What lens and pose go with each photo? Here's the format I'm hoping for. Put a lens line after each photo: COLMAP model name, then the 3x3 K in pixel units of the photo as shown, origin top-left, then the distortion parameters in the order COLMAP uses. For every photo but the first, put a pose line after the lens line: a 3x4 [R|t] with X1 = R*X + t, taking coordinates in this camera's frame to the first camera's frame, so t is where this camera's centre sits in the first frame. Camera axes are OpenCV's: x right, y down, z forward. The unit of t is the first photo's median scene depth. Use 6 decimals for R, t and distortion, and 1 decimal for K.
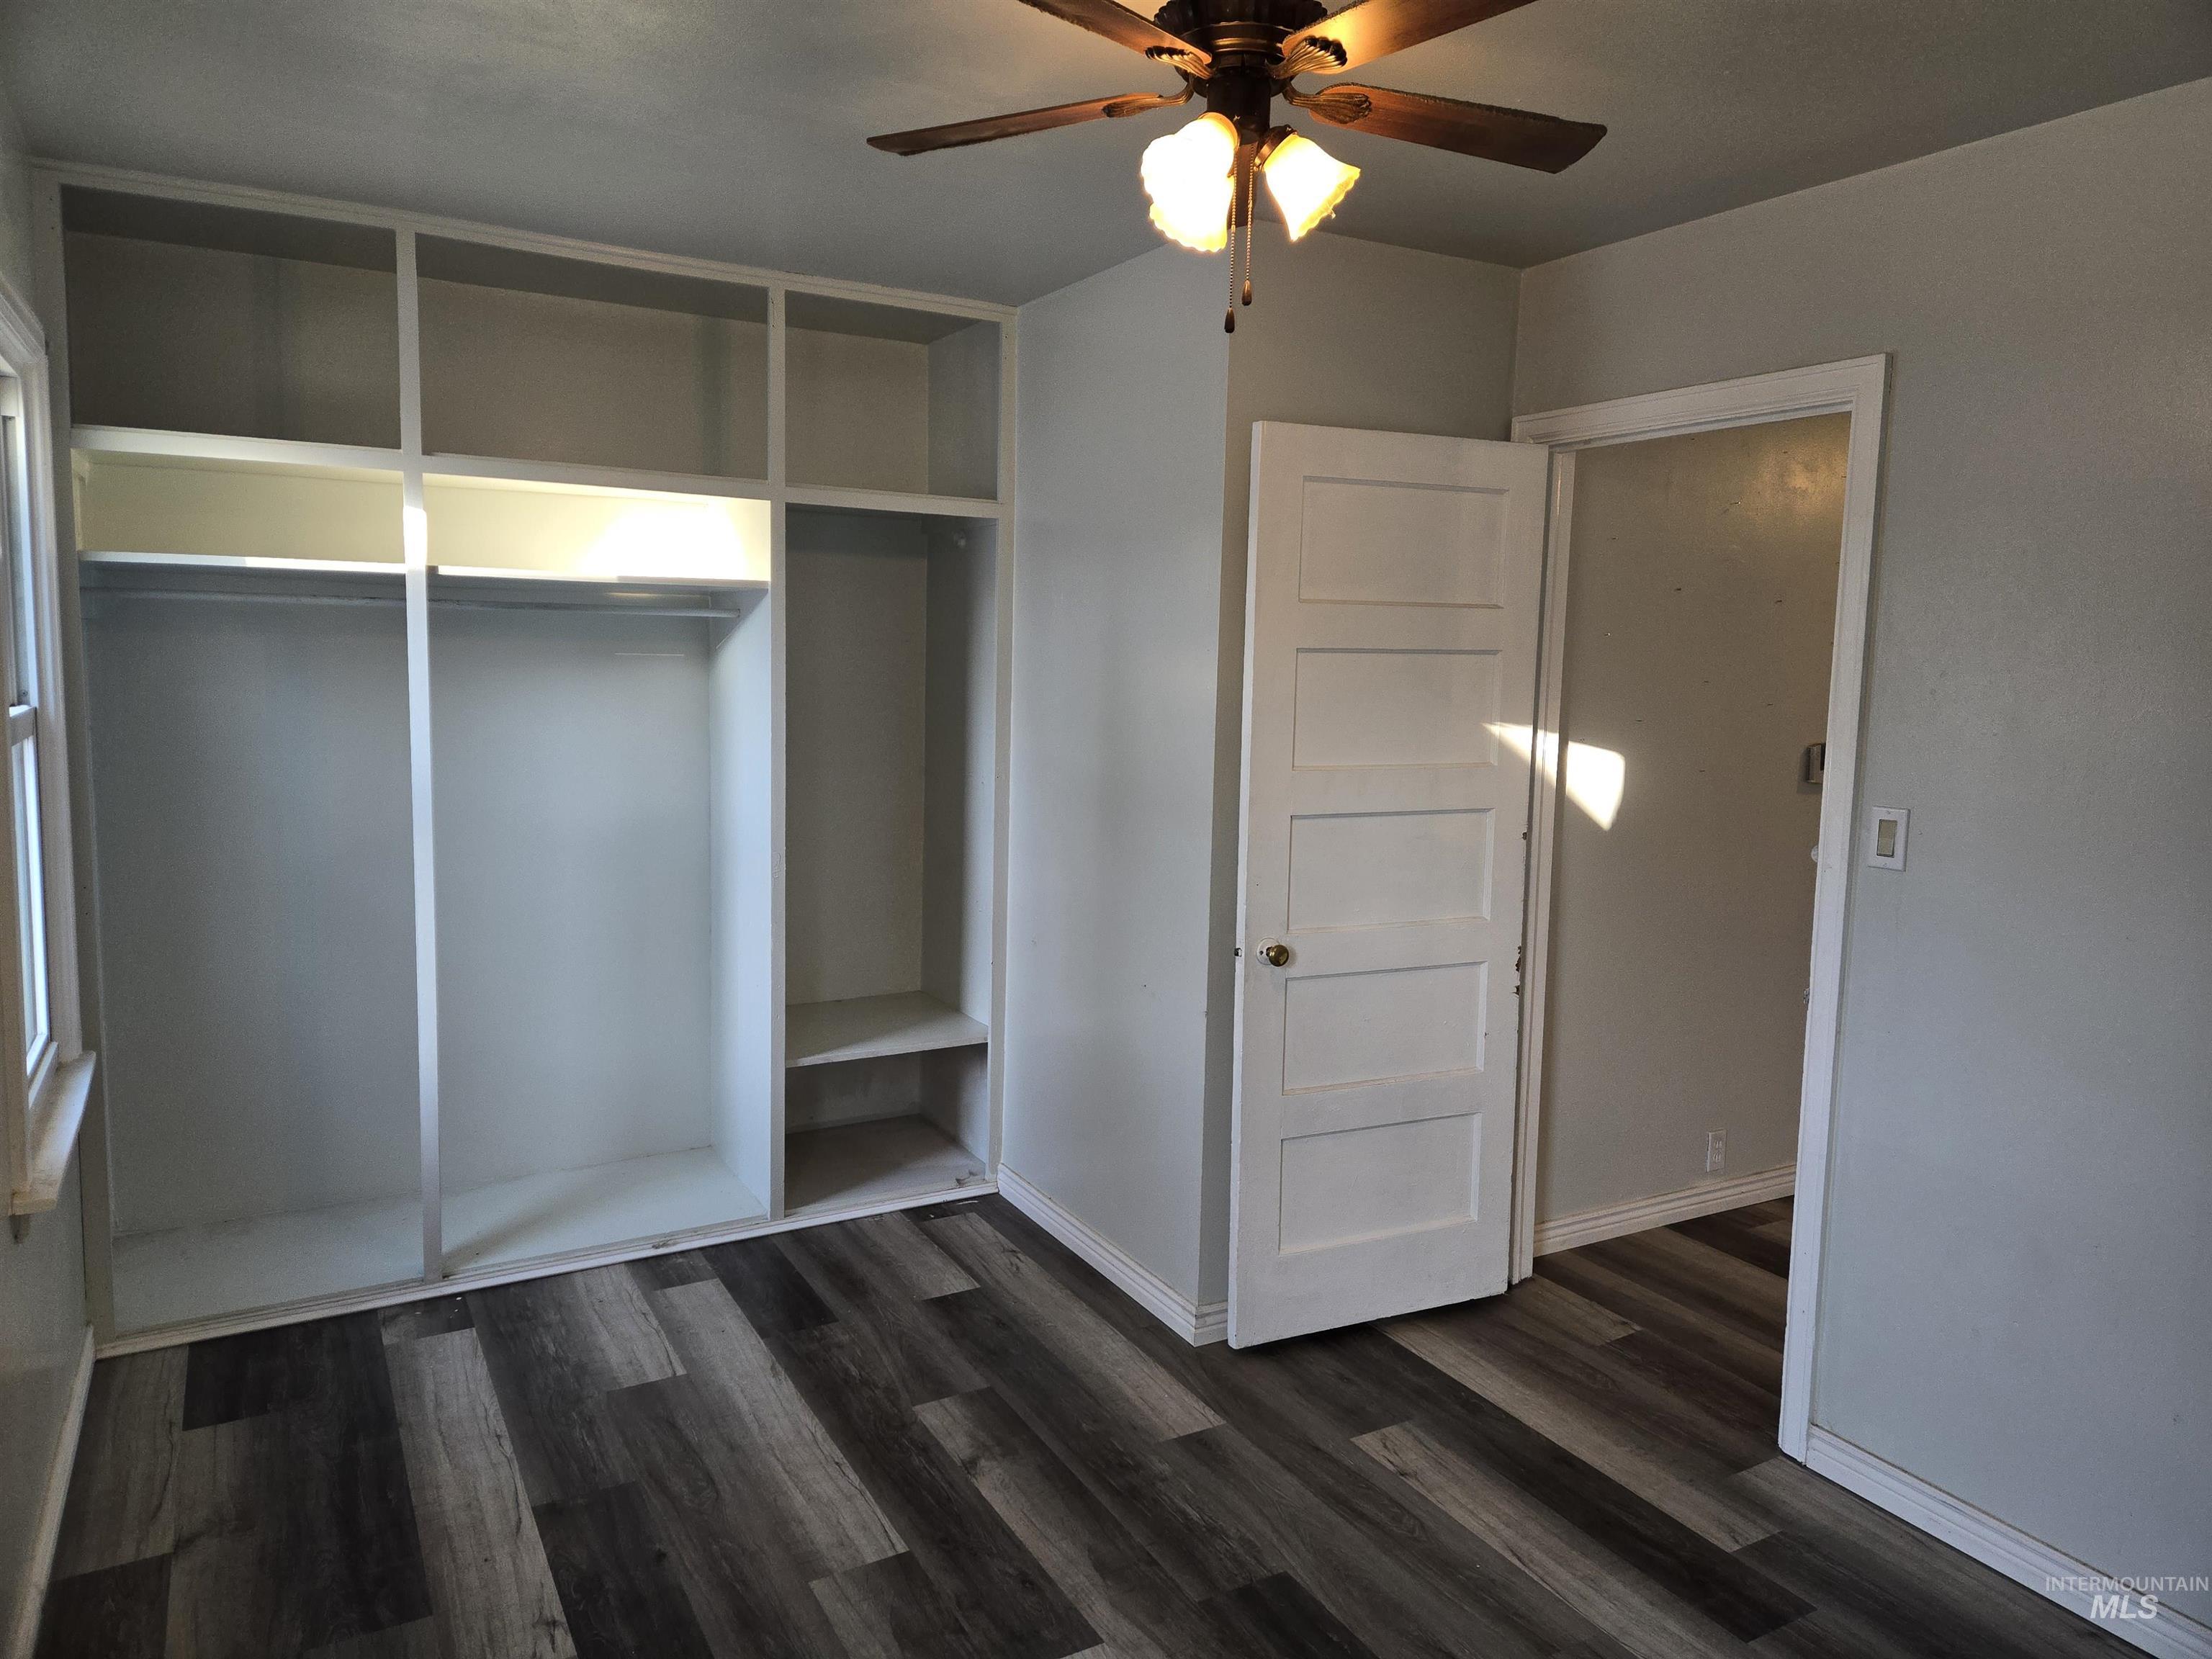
lens RADIAL K [[1497.6, 0, 1103.4], [0, 1497.6, 823.4], [0, 0, 1]] dist [0.064763, -0.052314]
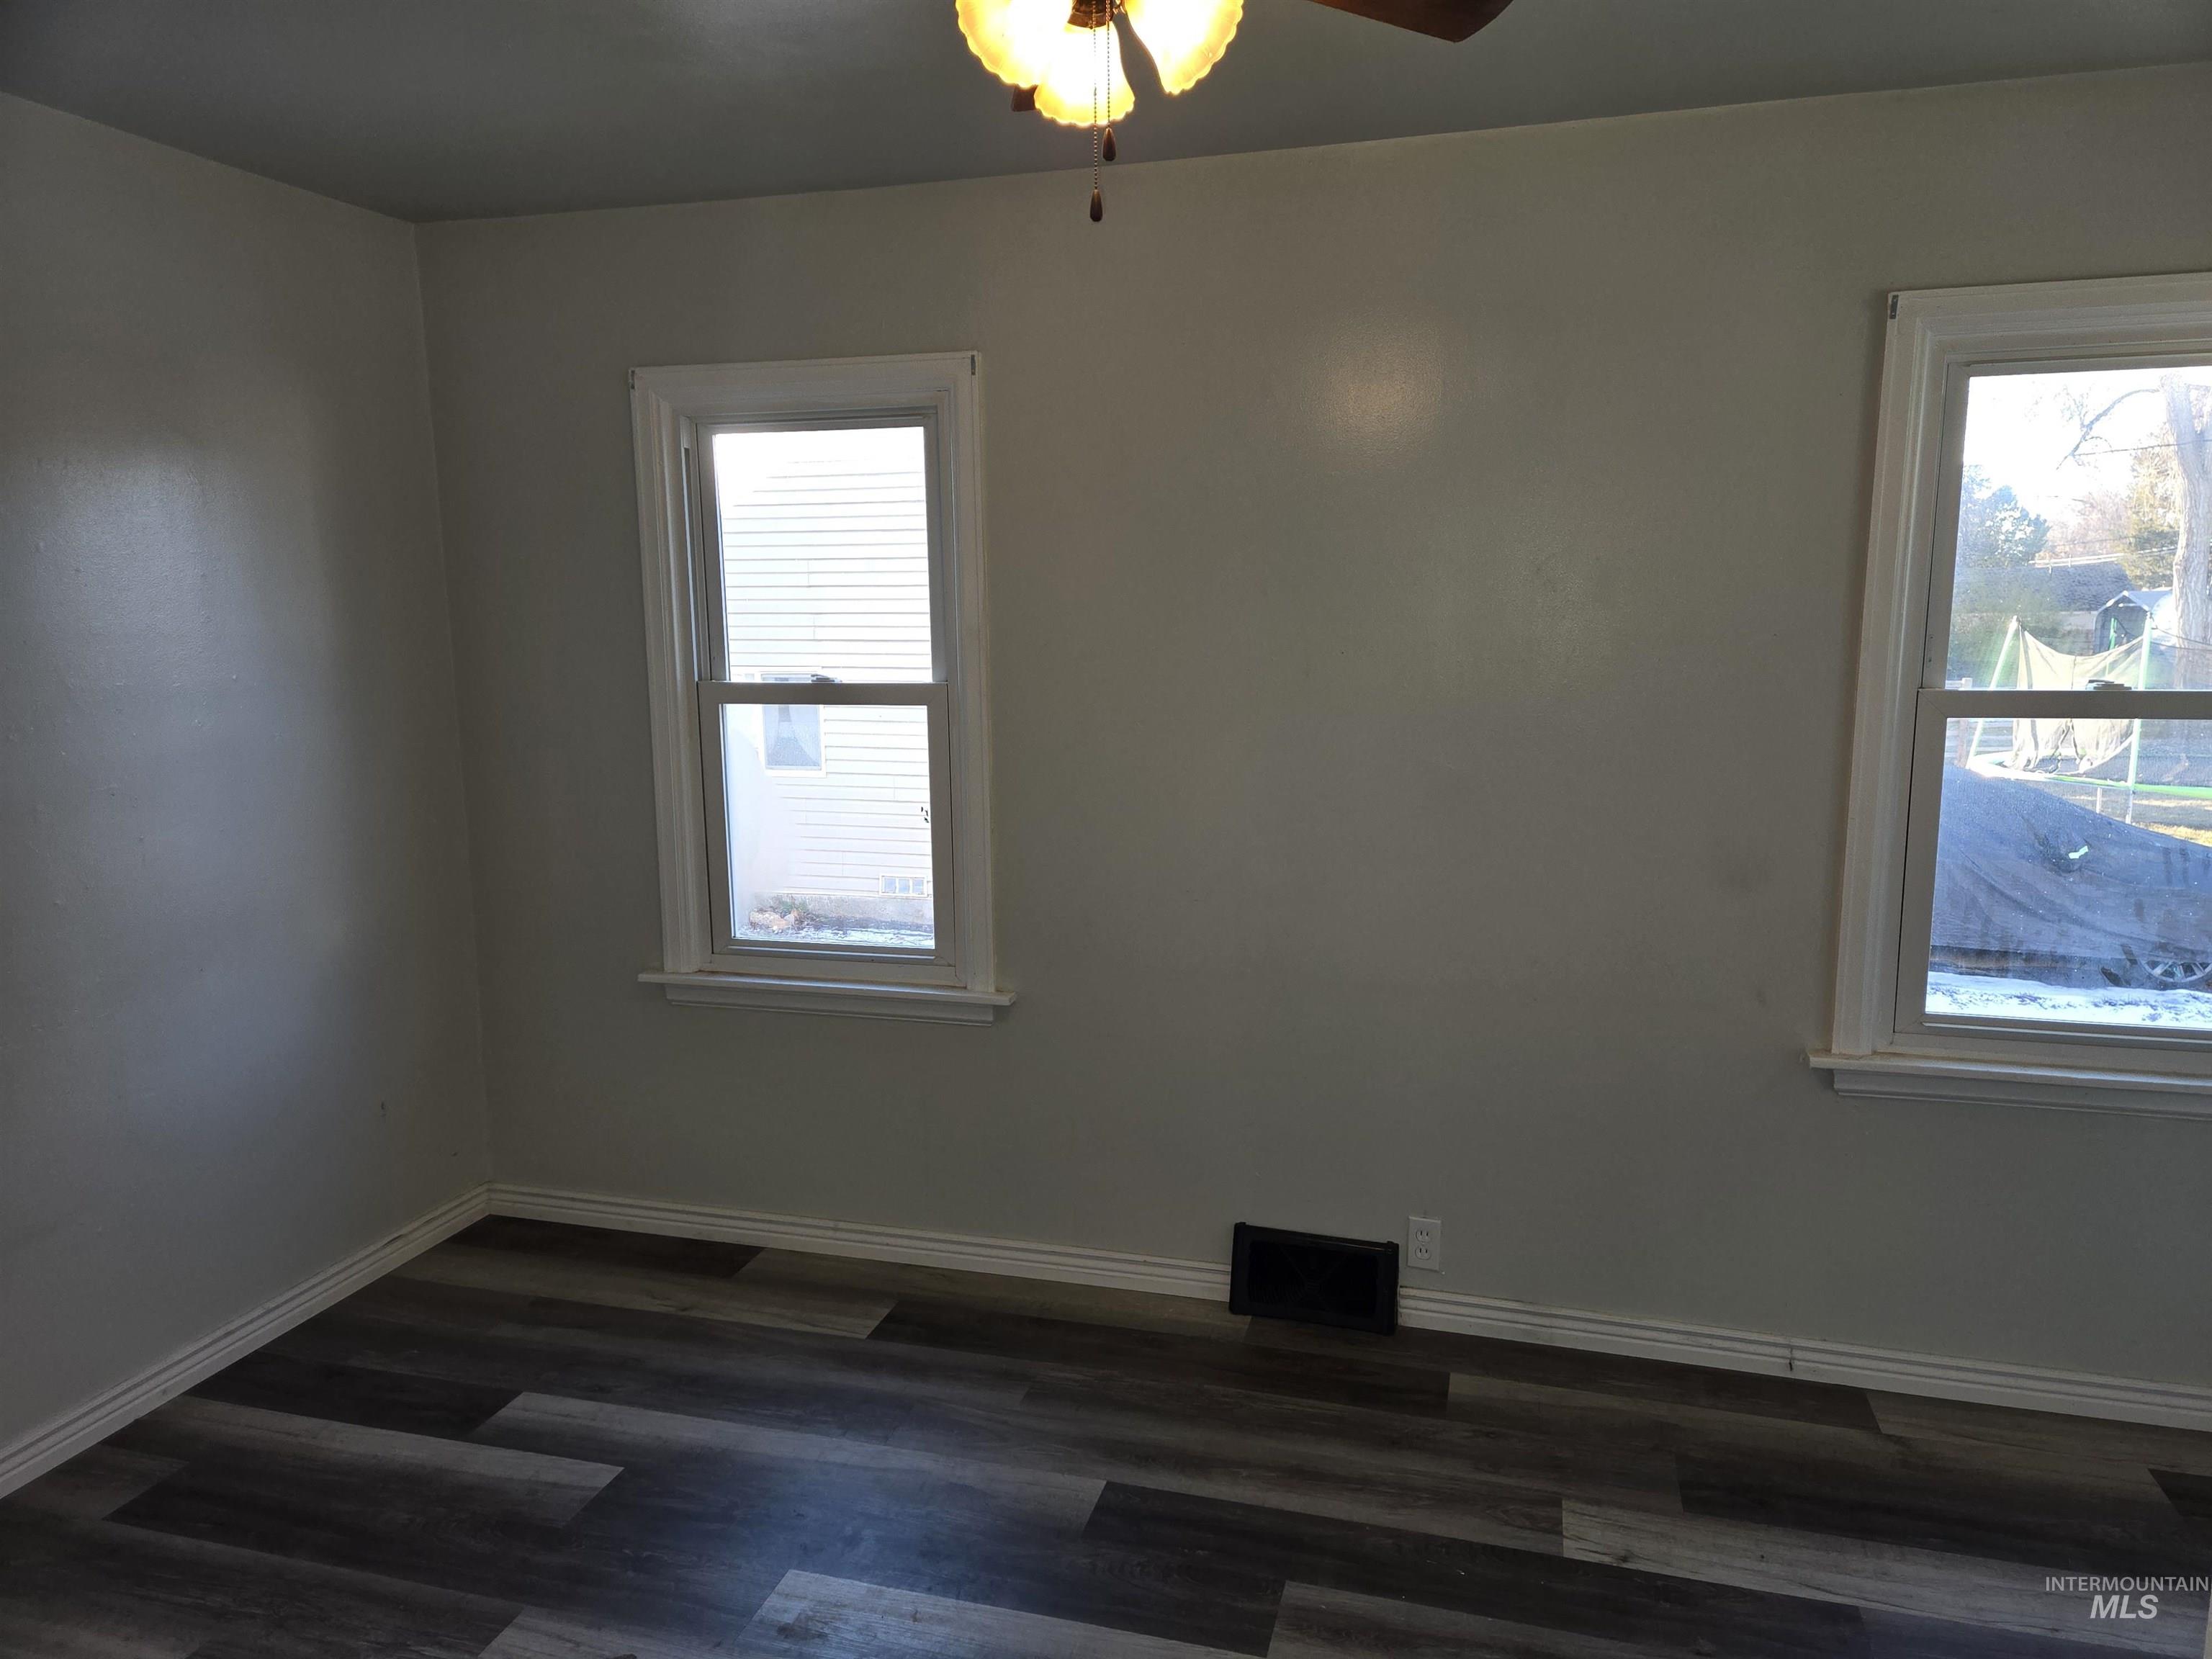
lens RADIAL K [[1497.6, 0, 1117.6], [0, 1497.6, 831.5], [0, 0, 1]] dist [0.064763, -0.052314]
pose [[-0.718752, 0.082495, -0.690355, 0.521524], [-0.093384, 0.972484, 0.213434, -0.136097], [0.688967, 0.217874, -0.691271, 1.276311]]
